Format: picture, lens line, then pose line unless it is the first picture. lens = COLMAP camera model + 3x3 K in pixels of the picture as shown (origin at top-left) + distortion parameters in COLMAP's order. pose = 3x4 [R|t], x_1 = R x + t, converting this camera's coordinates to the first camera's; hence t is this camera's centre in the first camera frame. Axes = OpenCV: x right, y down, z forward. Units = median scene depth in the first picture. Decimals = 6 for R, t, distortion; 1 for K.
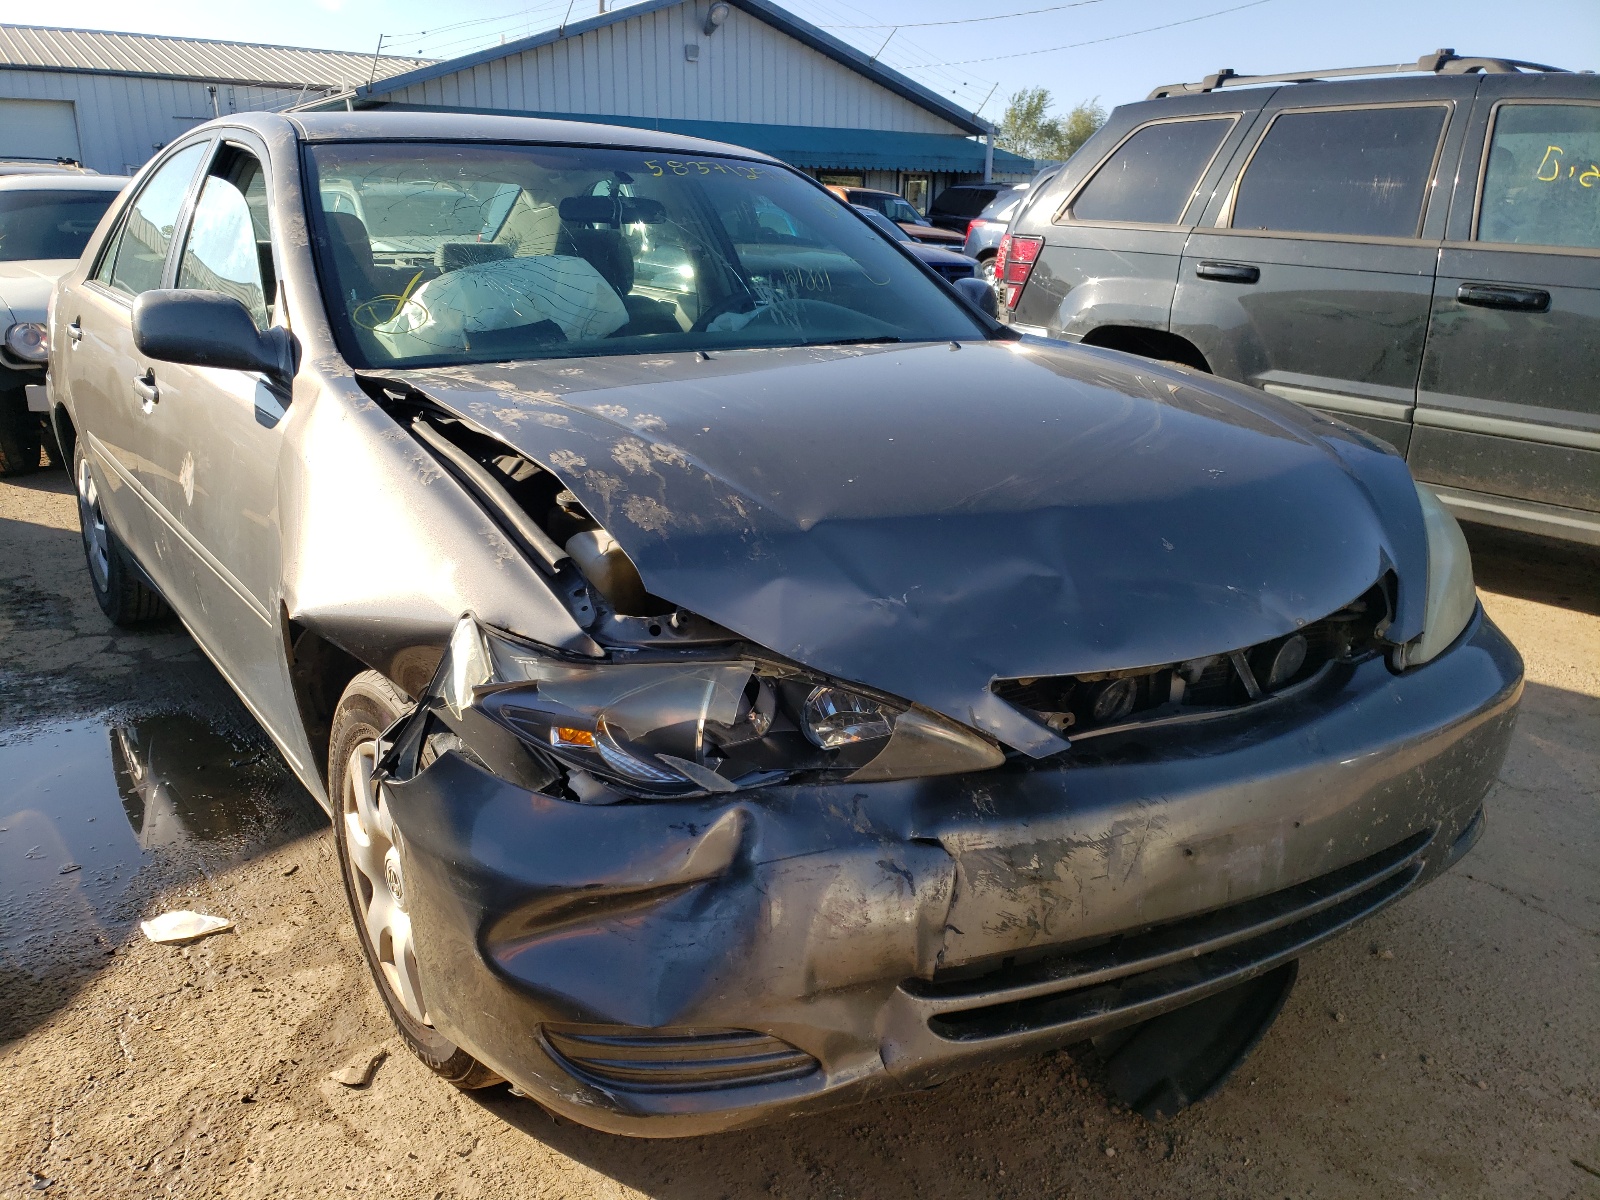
lens RADIAL K [[1293.7, 0, 675.0], [0, 1293.7, 598.8], [0, 0, 1]] dist [0.133625, -0.167209]
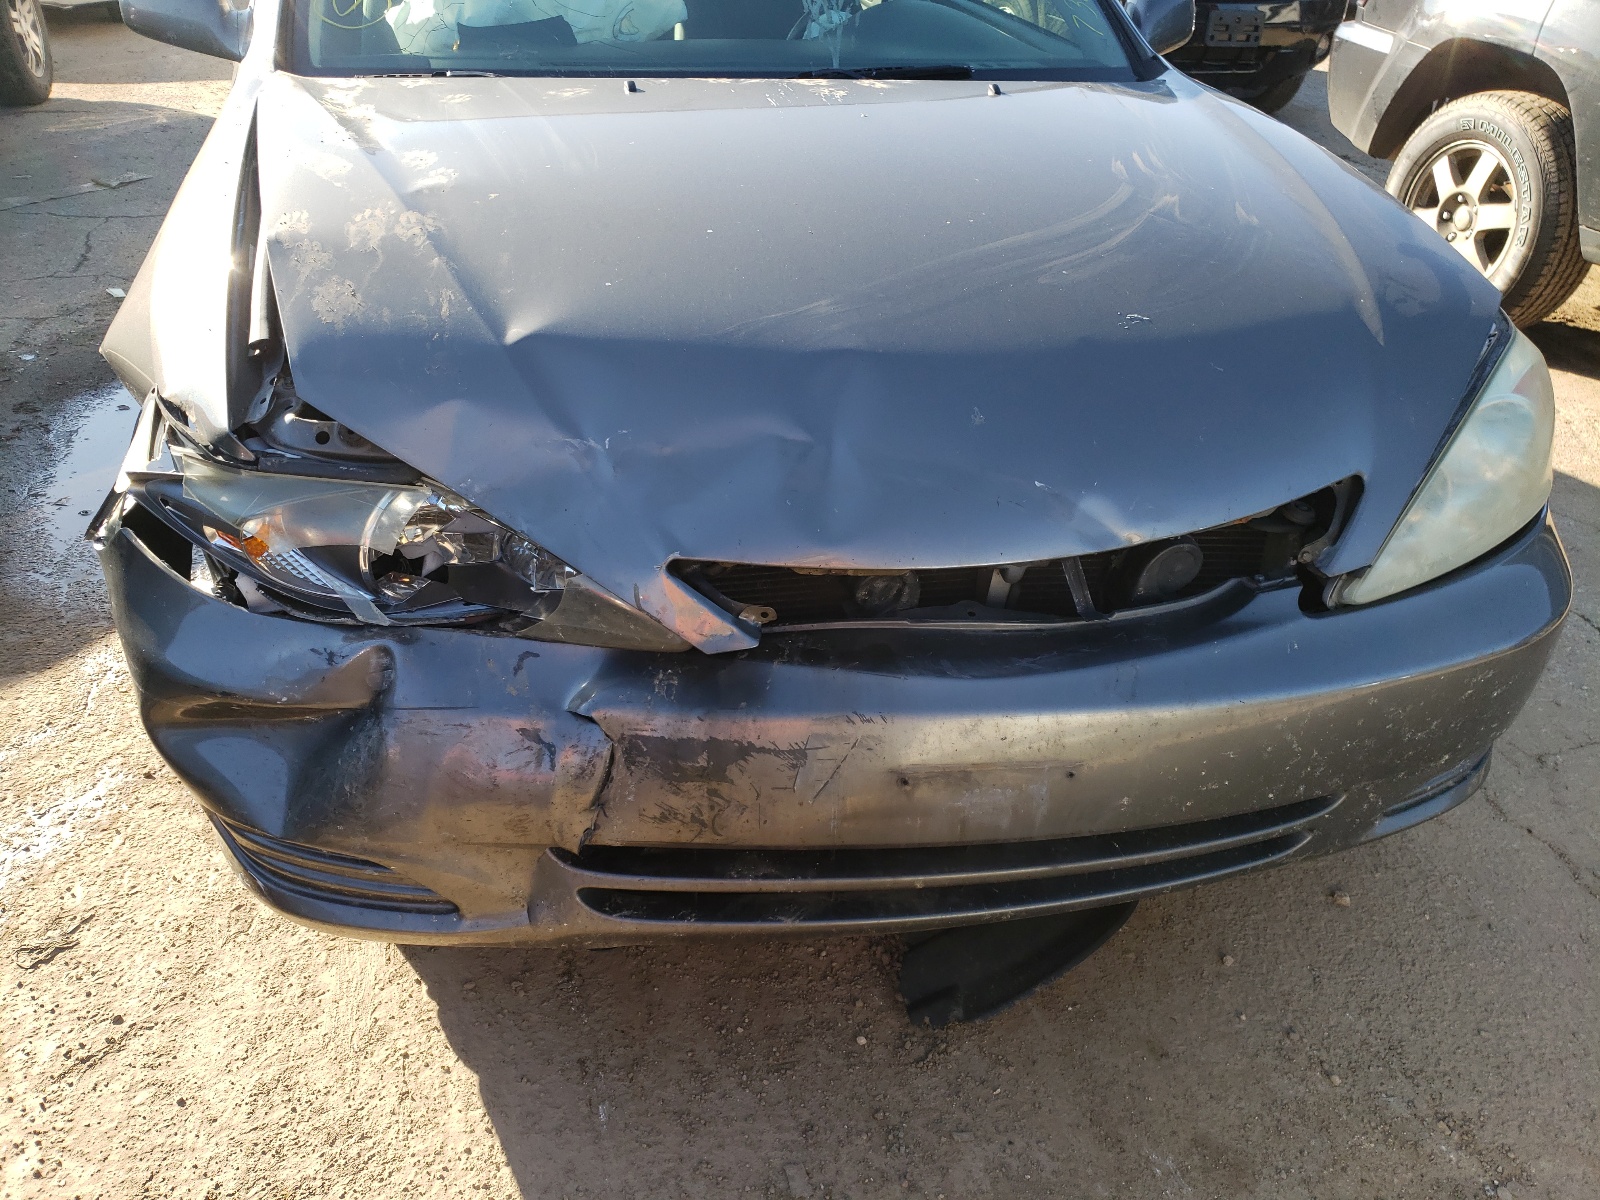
lens RADIAL K [[1293.7, 0, 675.0], [0, 1293.7, 598.8], [0, 0, 1]] dist [0.133625, -0.167209]
pose [[0.945713, 0.186145, -0.266417, 0.463102], [-0.113567, 0.957329, 0.265750, -0.133480], [0.304516, -0.221067, 0.926498, 0.199524]]
